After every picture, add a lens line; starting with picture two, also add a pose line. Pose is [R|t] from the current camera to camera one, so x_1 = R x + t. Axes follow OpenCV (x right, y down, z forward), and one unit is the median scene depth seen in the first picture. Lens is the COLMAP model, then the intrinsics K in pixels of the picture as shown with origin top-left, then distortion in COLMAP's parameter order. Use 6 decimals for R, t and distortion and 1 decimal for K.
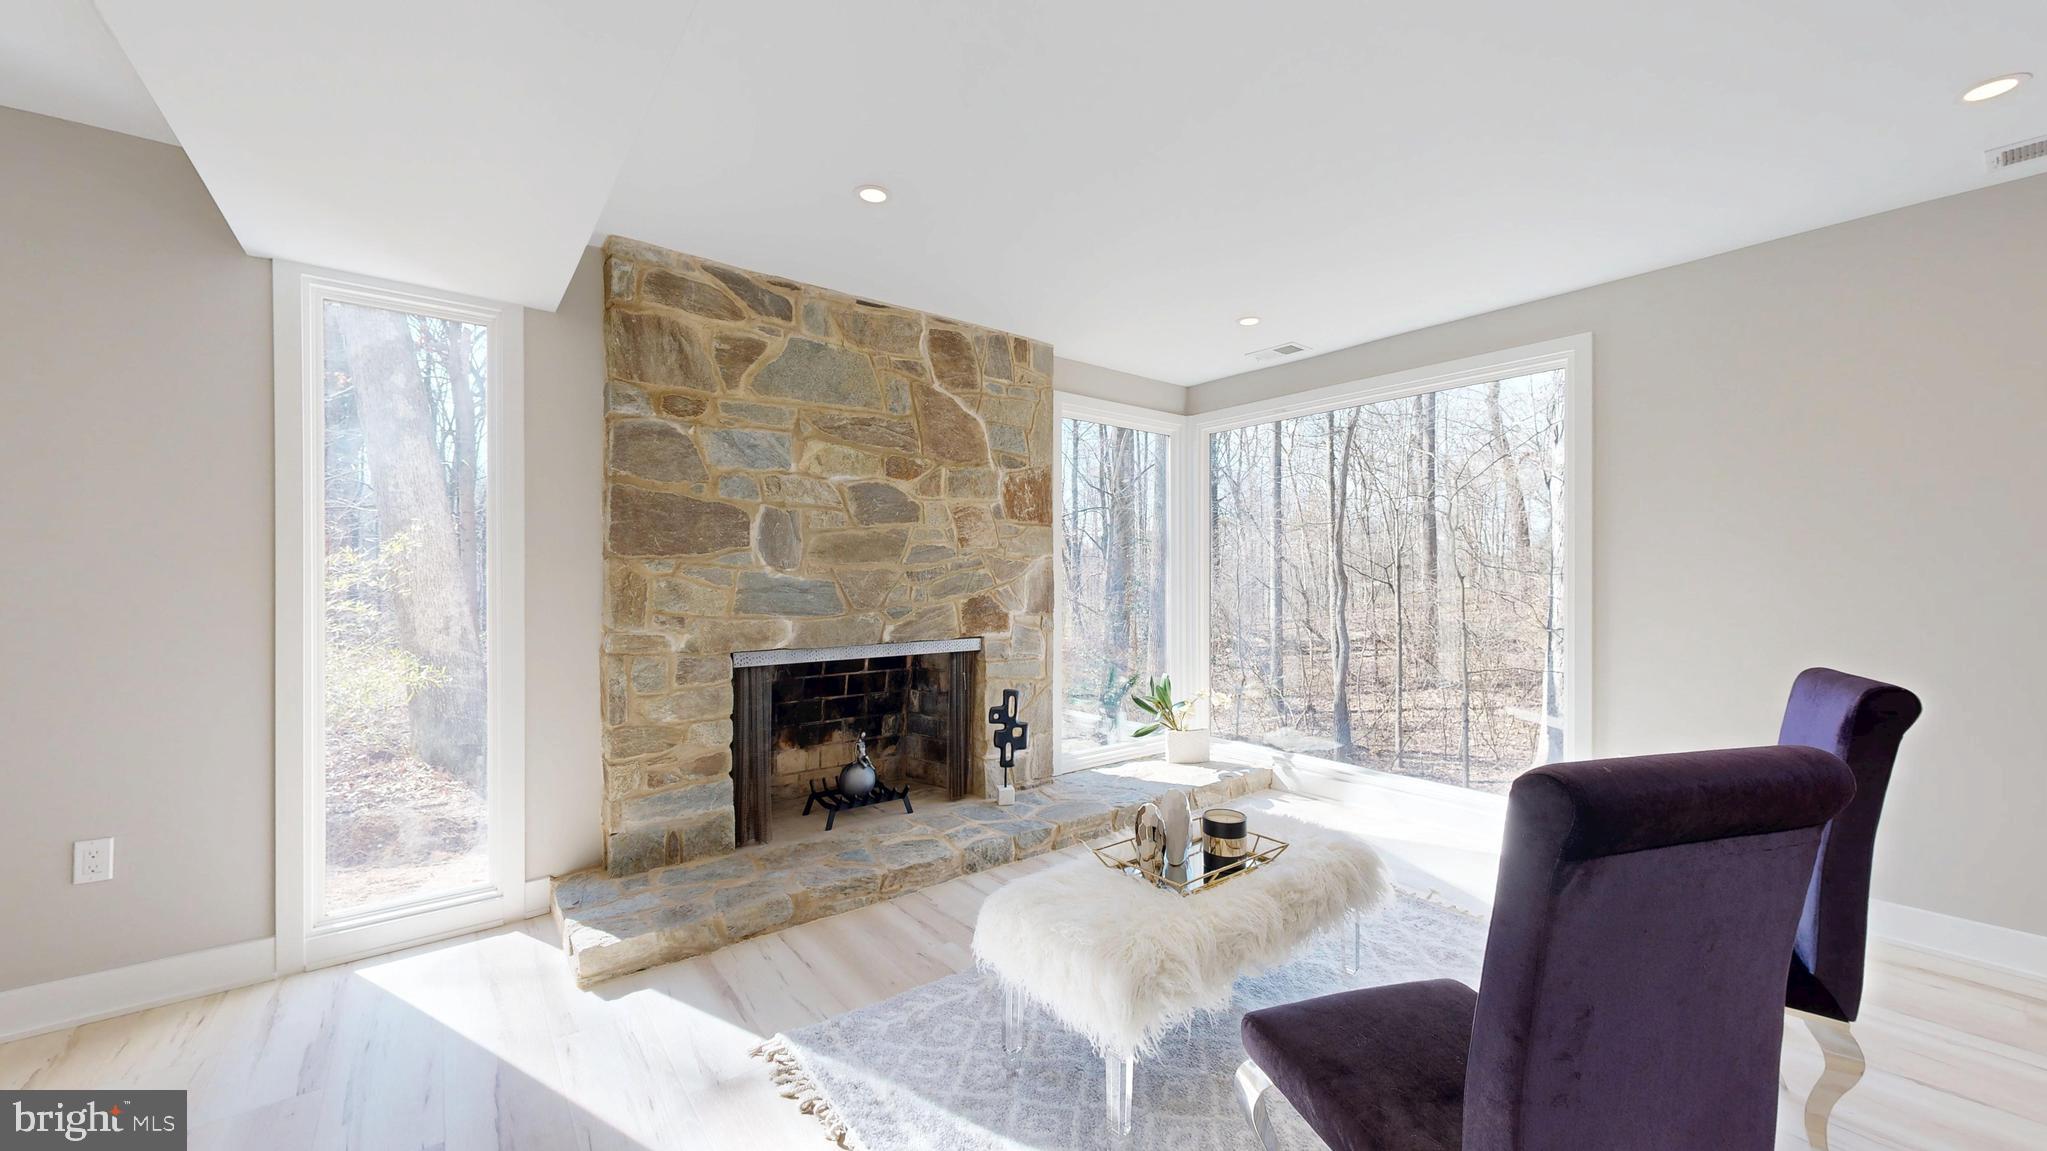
lens RADIAL K [[749.4, 0, 1022.3], [0, 749.4, 577.5], [0, 0, 1]] dist [-0.003234, 0.000798]
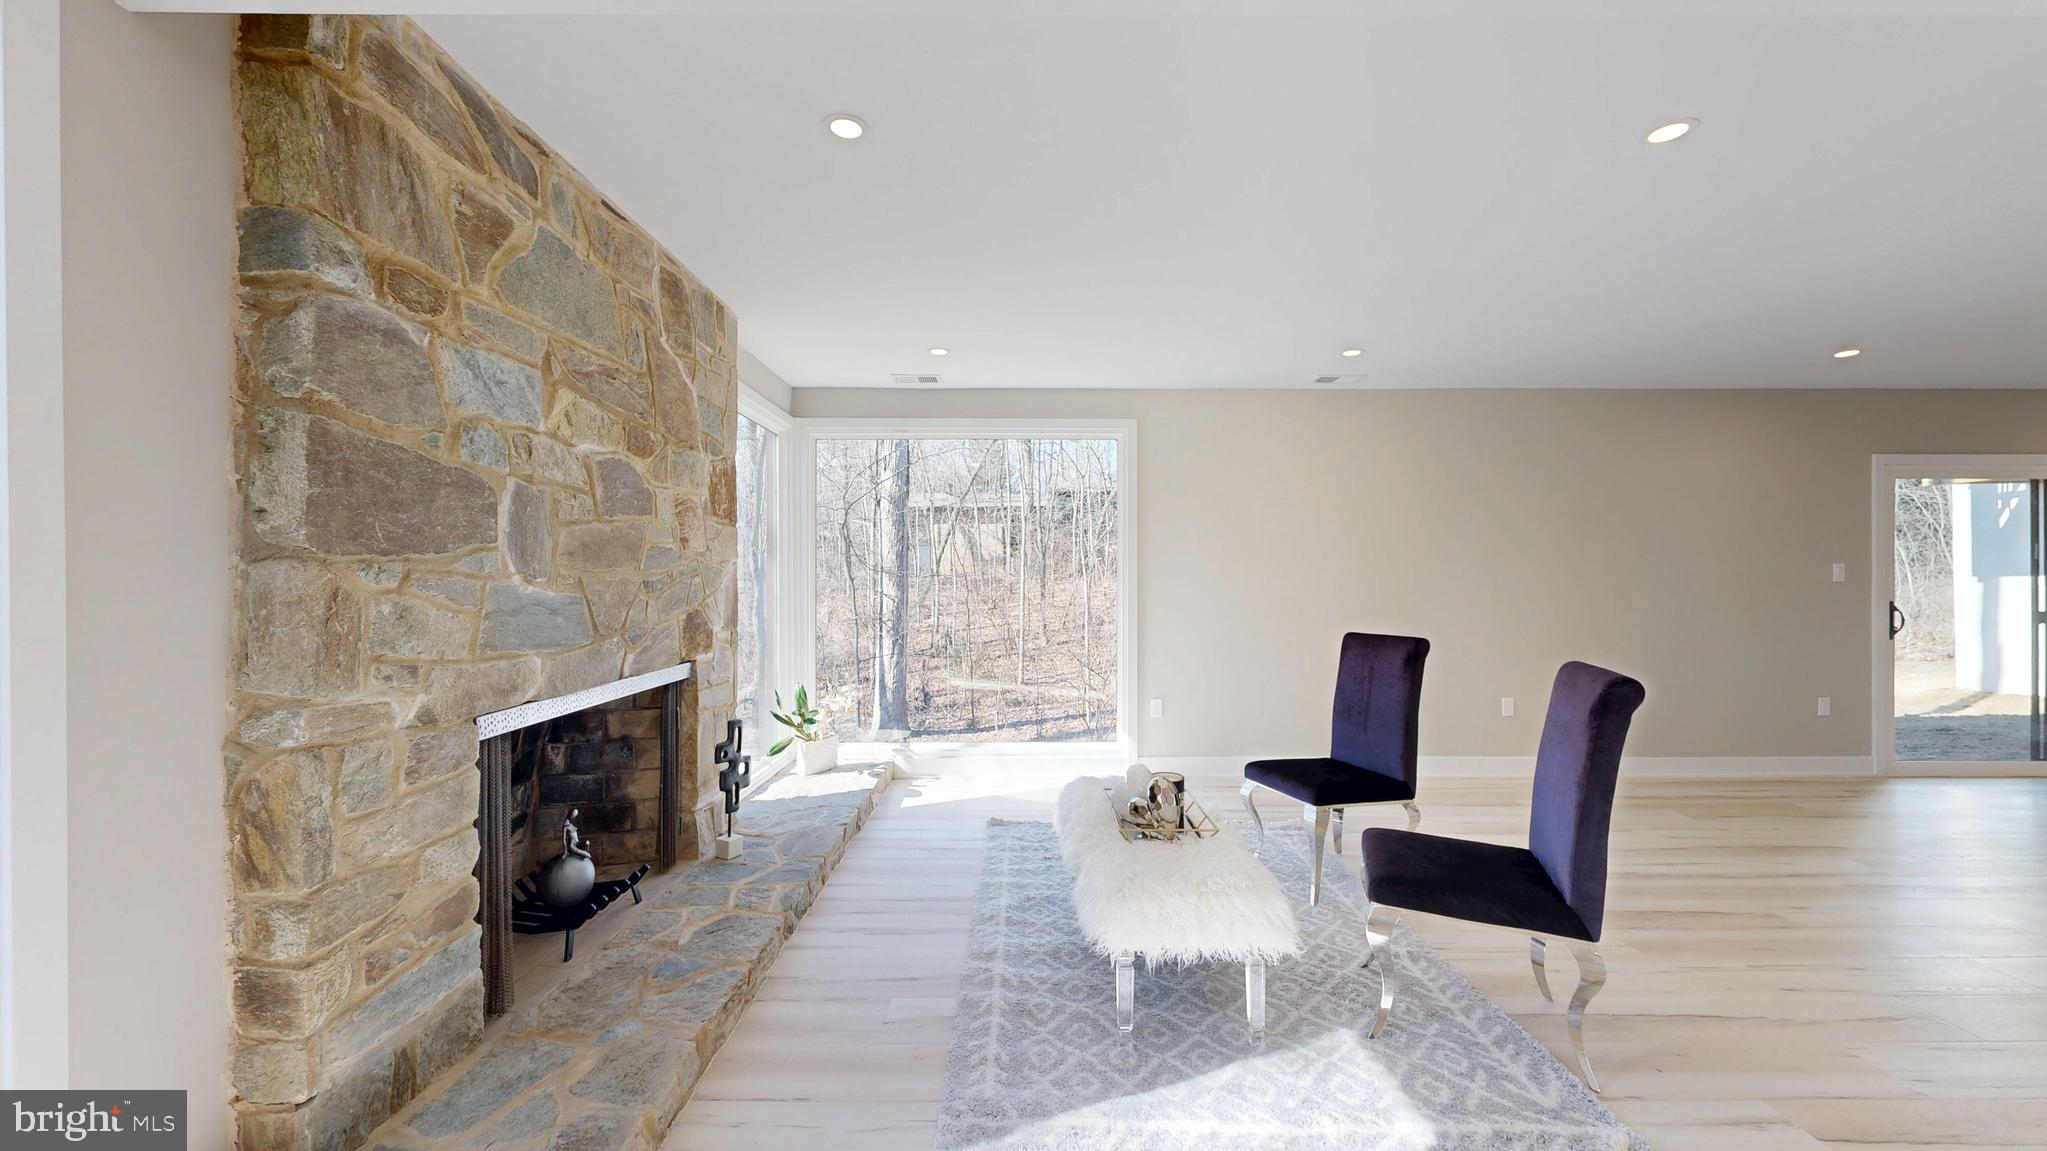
lens RADIAL K [[749.4, 0, 1024.4], [0, 749.4, 577.8], [0, 0, 1]] dist [-0.003234, 0.000798]
pose [[0.615278, 0.000113, 0.788310, -0.575385], [-0.000648, 1.000000, 0.000362, -0.012808], [-0.788310, -0.000734, 0.615278, 0.267800]]
